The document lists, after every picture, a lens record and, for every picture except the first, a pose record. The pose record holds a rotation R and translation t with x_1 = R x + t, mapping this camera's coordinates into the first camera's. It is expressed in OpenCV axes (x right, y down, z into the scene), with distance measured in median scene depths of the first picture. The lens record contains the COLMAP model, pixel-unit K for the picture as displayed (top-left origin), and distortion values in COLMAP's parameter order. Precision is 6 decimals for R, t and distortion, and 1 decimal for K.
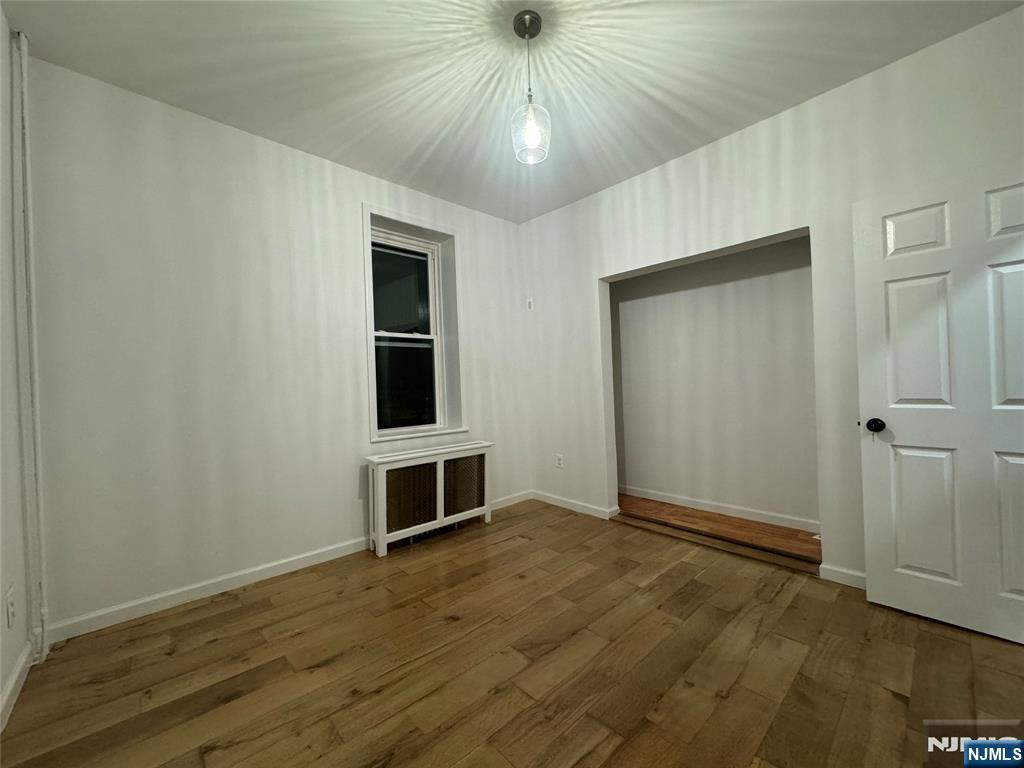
lens RADIAL K [[408.5, 0, 512.0], [0, 408.5, 384.0], [0, 0, 1]] dist [-0.003664, 0.000375]
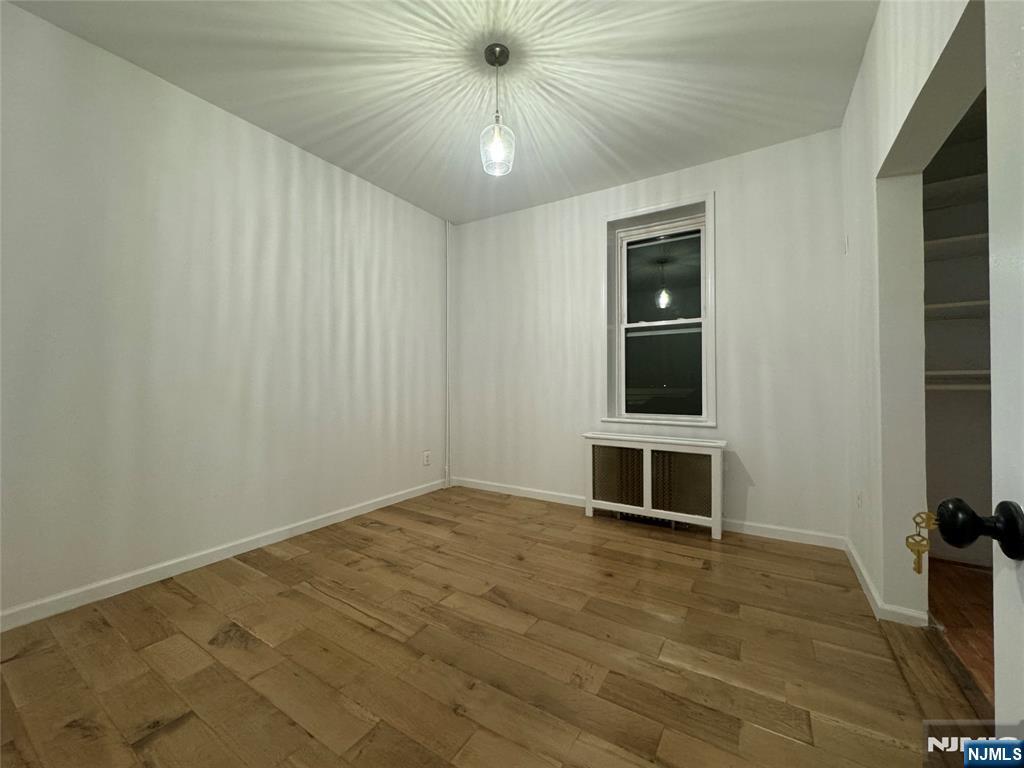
lens RADIAL K [[408.5, 0, 512.0], [0, 408.5, 384.0], [0, 0, 1]] dist [-0.003664, 0.000375]
pose [[0.262004, 0.029046, -0.964630, 0.892337], [-0.007096, 0.999578, 0.028171, 0.007703], [0.965041, -0.000536, 0.262099, 0.558873]]
